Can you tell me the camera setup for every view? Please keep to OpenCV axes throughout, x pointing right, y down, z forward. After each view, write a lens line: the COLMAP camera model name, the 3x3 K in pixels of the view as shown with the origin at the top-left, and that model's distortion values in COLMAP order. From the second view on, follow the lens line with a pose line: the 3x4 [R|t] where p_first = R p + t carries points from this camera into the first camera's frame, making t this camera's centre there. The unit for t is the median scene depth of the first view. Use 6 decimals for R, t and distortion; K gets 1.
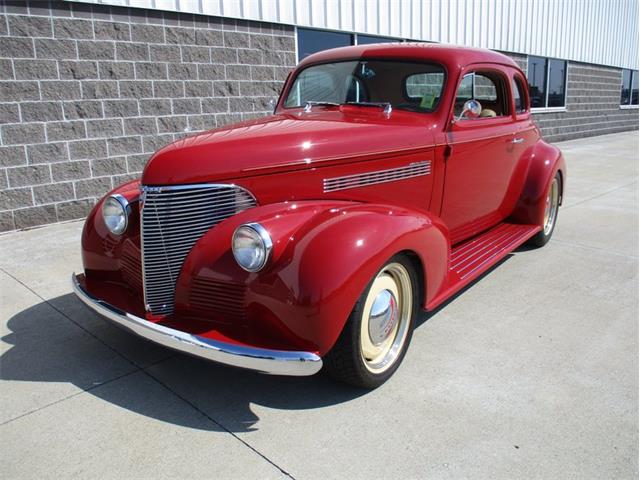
lens RADIAL K [[546.0, 0, 319.1], [0, 546.0, 229.3], [0, 0, 1]] dist [-0.024569, -0.003802]
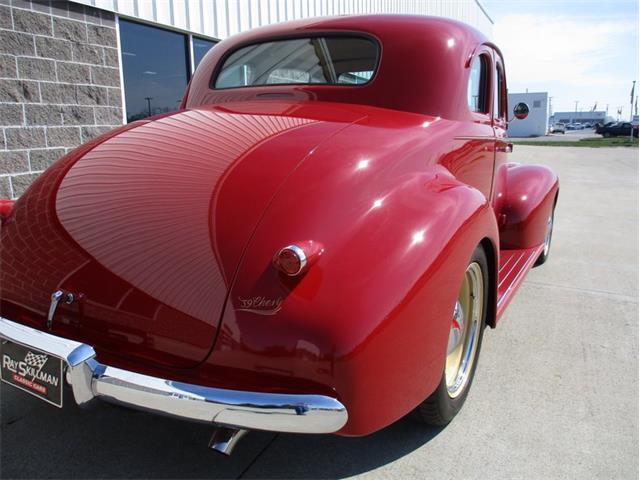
lens RADIAL K [[546.0, 0, 322.3], [0, 546.0, 225.6], [0, 0, 1]] dist [-0.024569, -0.003802]
pose [[0.933299, -0.053593, 0.355078, -0.071055], [0.073915, 0.996298, -0.043904, -0.033694], [-0.351411, 0.067222, 0.933805, 0.262849]]
